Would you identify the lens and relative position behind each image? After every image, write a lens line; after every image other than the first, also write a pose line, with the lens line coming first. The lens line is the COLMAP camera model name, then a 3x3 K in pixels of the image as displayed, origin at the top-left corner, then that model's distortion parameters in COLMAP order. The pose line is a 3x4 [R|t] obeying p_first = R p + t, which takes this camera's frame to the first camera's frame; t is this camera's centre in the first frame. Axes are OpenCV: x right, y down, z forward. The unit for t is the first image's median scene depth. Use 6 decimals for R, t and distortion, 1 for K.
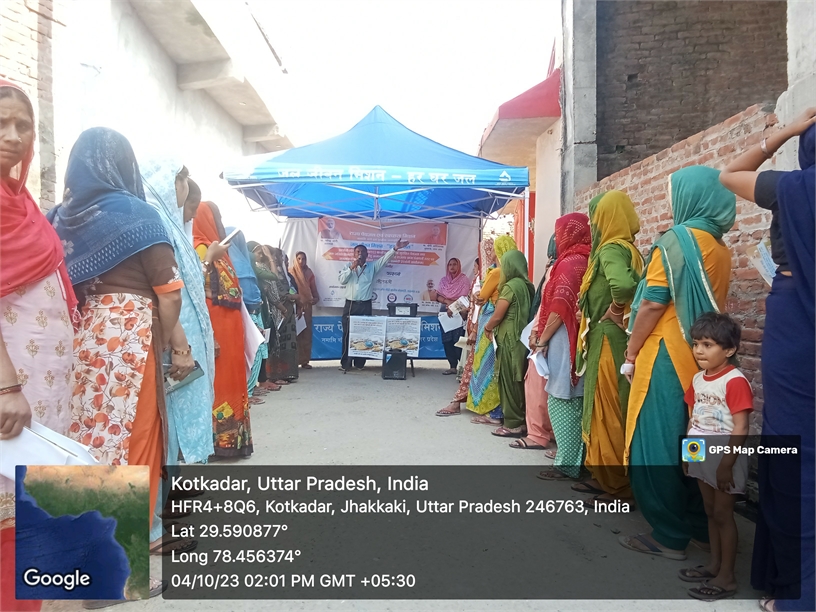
lens RADIAL K [[670.9, 0, 408.7], [0, 670.9, 306.4], [0, 0, 1]] dist [0.052250, -0.078609]
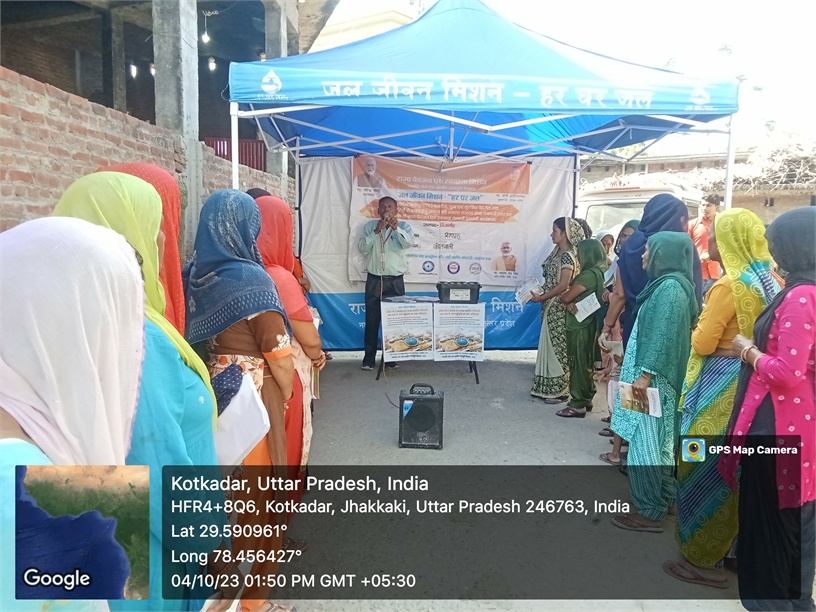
lens RADIAL K [[670.9, 0, 407.3], [0, 670.9, 320.8], [0, 0, 1]] dist [0.052250, -0.078609]
pose [[0.999788, -0.003977, 0.020198, -0.132211], [0.001402, 0.992035, 0.125951, -0.070644], [-0.020538, -0.125896, 0.991831, 0.387575]]
